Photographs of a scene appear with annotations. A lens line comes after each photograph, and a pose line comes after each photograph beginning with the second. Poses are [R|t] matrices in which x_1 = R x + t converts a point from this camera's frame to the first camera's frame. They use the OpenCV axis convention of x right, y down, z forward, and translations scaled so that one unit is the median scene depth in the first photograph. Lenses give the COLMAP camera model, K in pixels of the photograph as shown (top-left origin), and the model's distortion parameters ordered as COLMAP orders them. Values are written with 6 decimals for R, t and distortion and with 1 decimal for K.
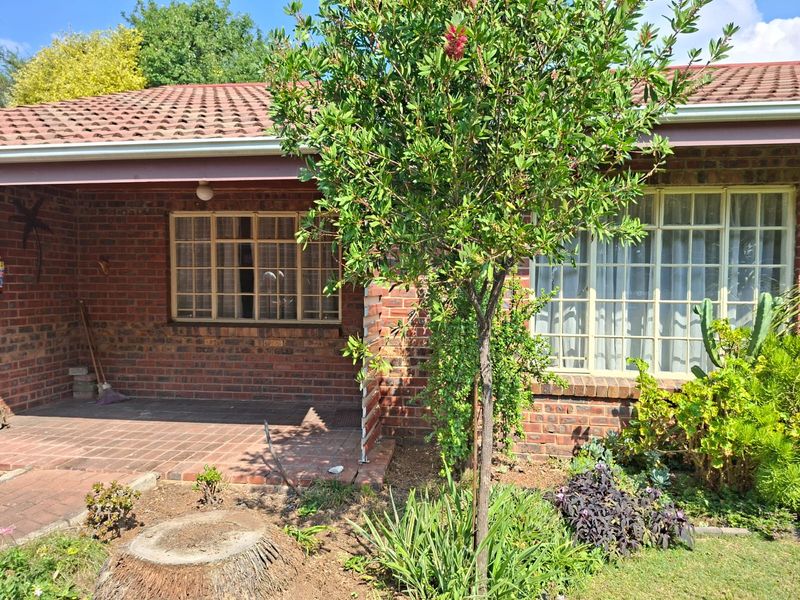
lens RADIAL K [[577.0, 0, 400.4], [0, 577.0, 302.5], [0, 0, 1]] dist [0.058622, -0.071449]
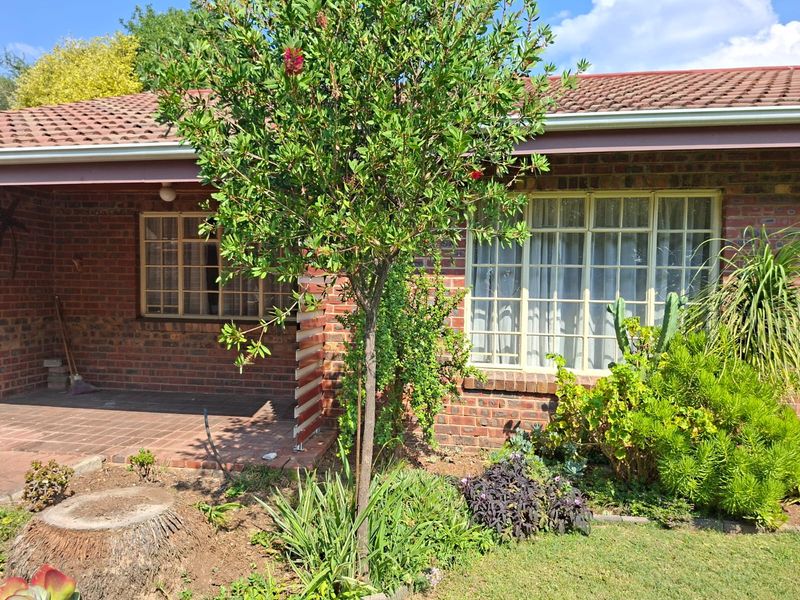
lens RADIAL K [[579.9, 0, 398.7], [0, 579.9, 305.7], [0, 0, 1]] dist [0.063345, -0.075912]
pose [[0.999395, 0.010914, -0.033034, 0.139752], [-0.010949, 0.999940, -0.000878, 0.010696], [0.033022, 0.001239, 0.999454, -0.051239]]
